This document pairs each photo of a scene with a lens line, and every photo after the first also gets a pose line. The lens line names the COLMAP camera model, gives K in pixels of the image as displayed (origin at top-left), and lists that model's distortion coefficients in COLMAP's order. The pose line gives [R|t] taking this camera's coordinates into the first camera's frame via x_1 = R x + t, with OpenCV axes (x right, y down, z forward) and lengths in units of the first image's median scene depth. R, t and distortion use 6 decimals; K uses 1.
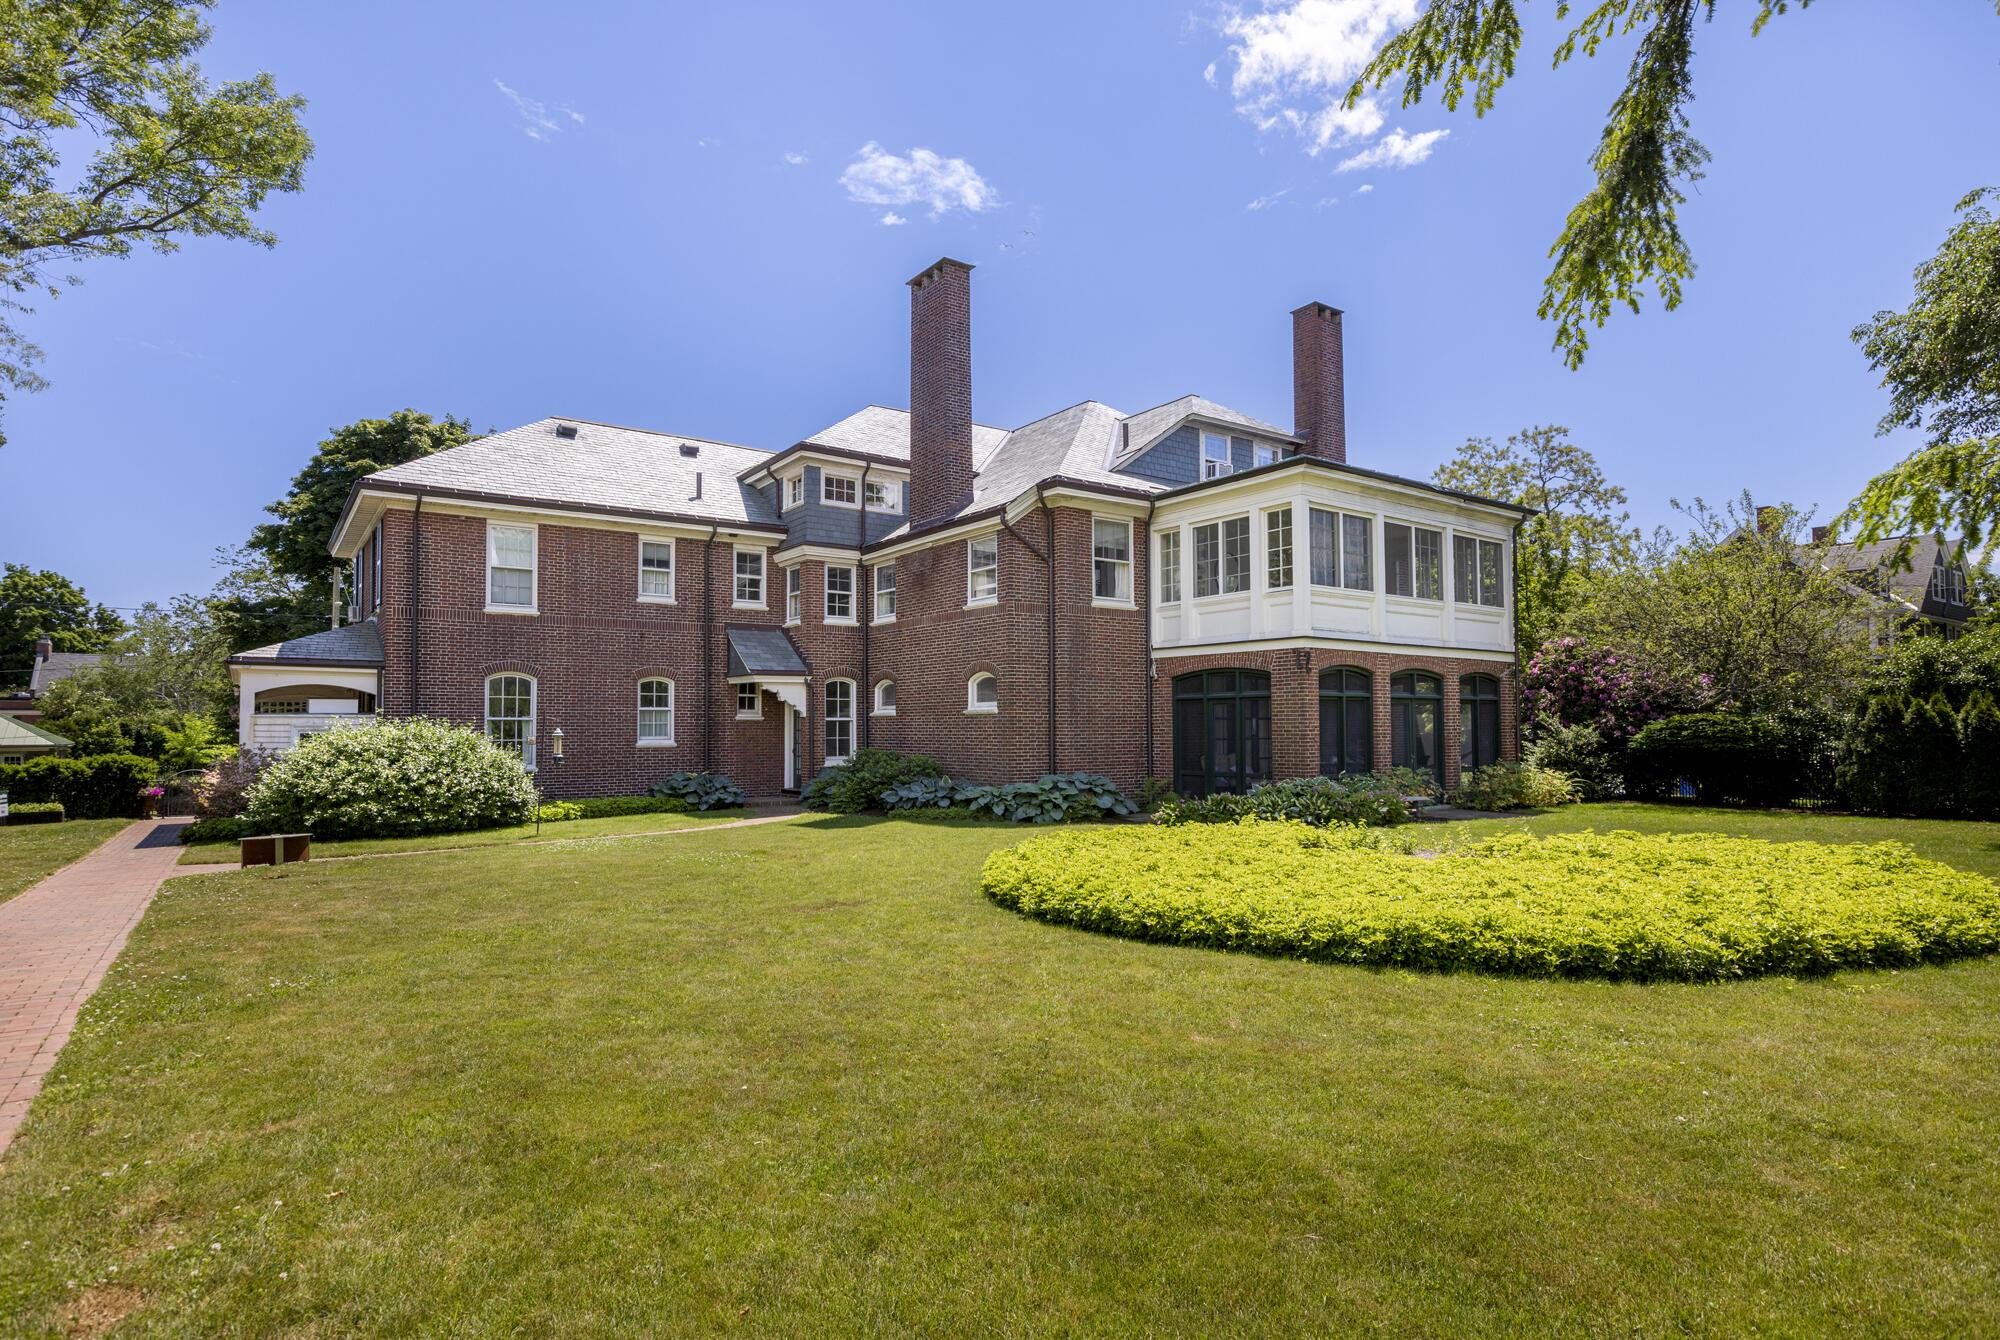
lens RADIAL K [[1030.3, 0, 966.6], [0, 1030.3, 694.3], [0, 0, 1]] dist [-0.015701, 0.004576]
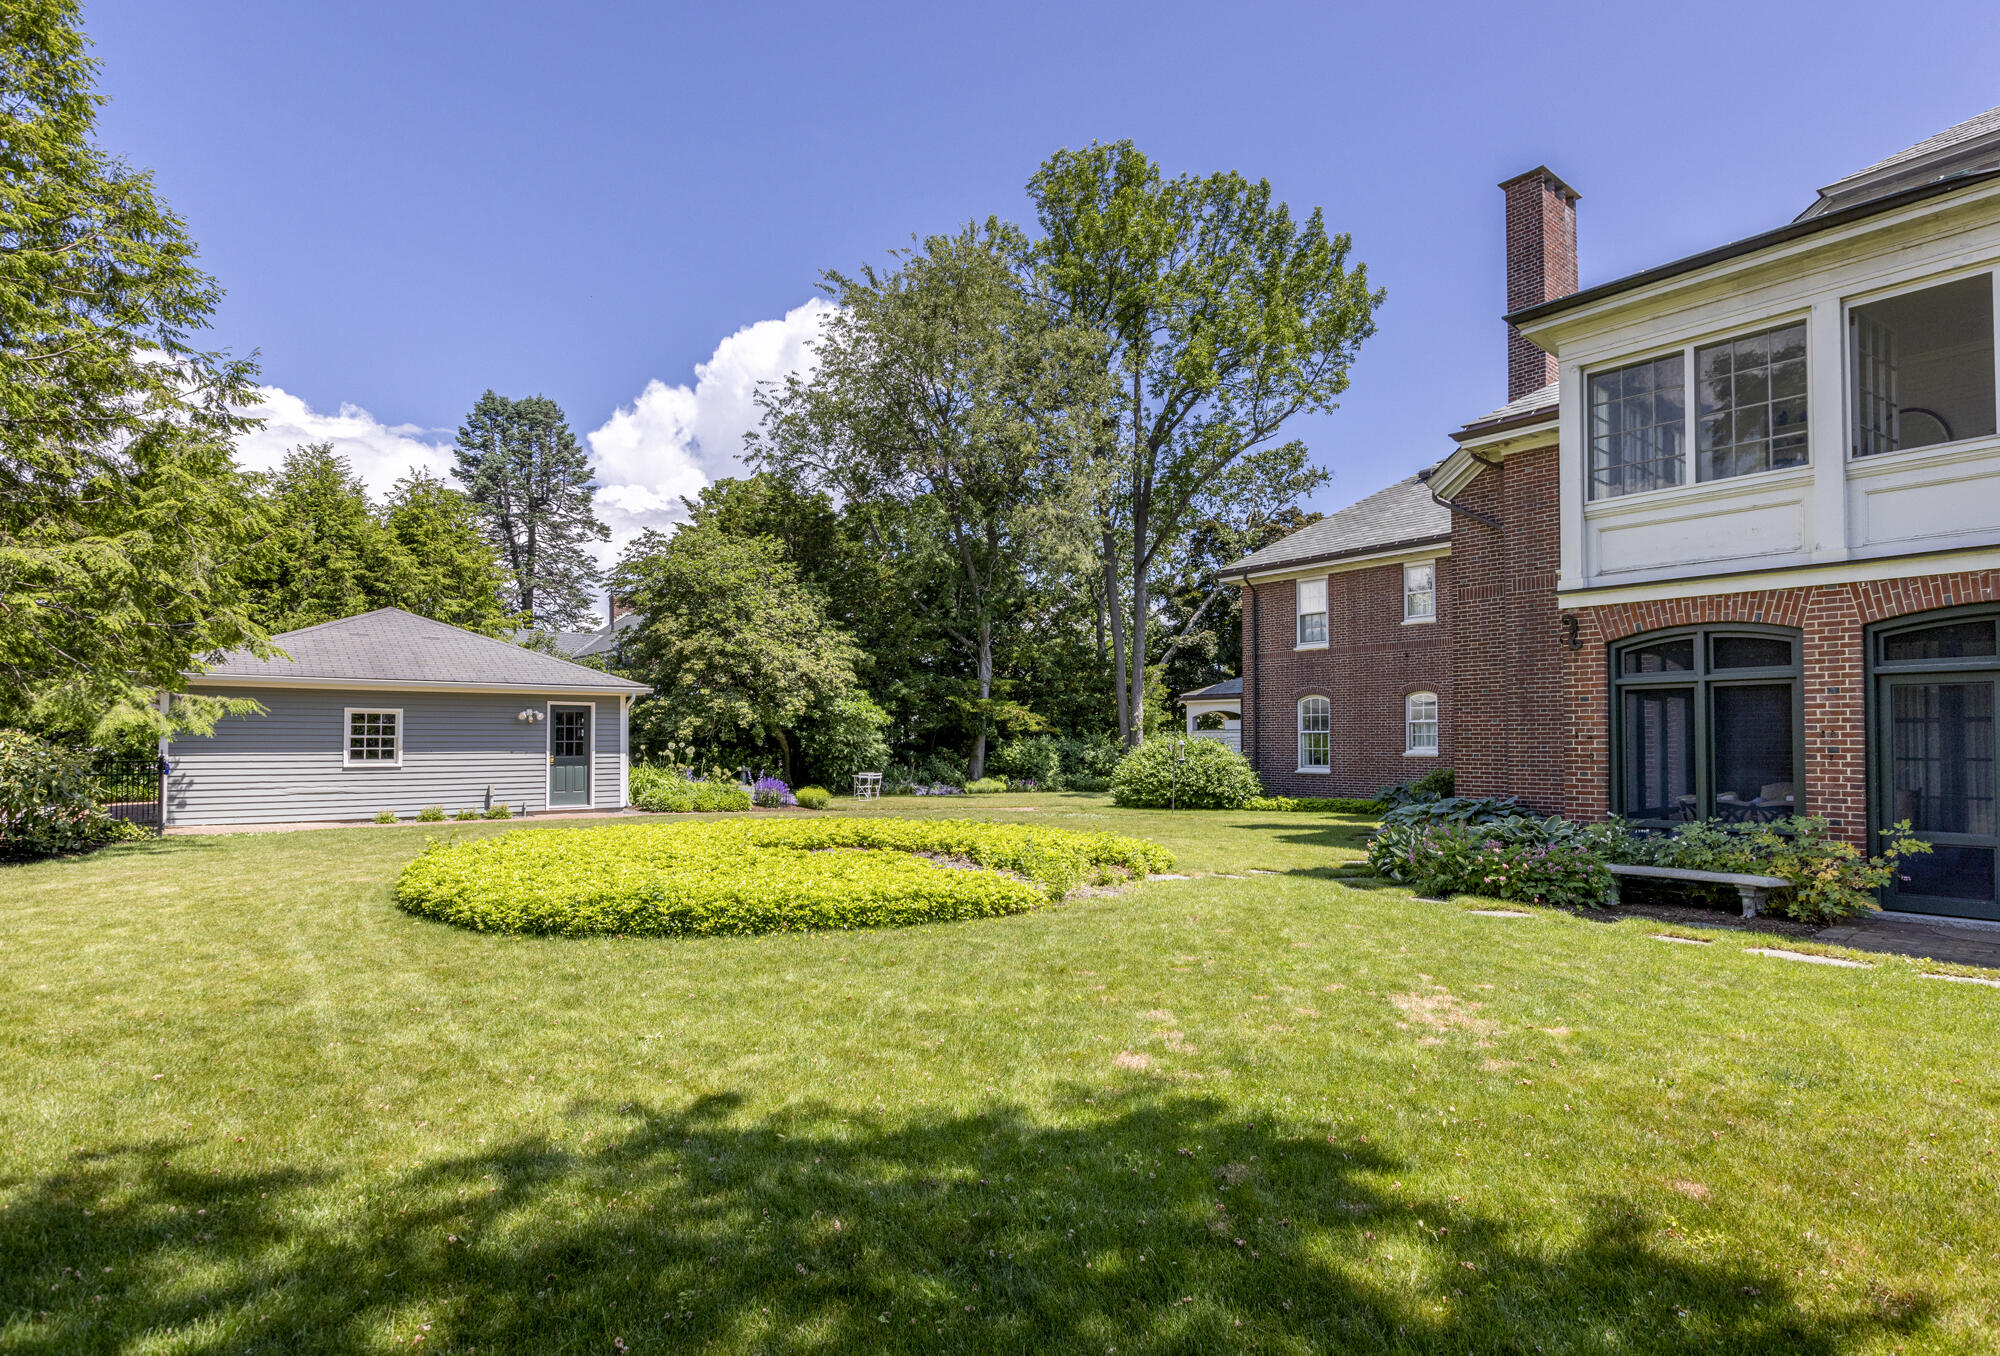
lens RADIAL K [[1007.2, 0, 1009.8], [0, 1007.2, 683.6], [0, 0, 1]] dist [-0.004292, -0.000330]
pose [[0.076096, -0.055368, -0.995562, 0.757658], [0.035409, 0.997977, -0.052795, 0.016304], [0.996472, -0.031234, 0.077902, 0.516419]]
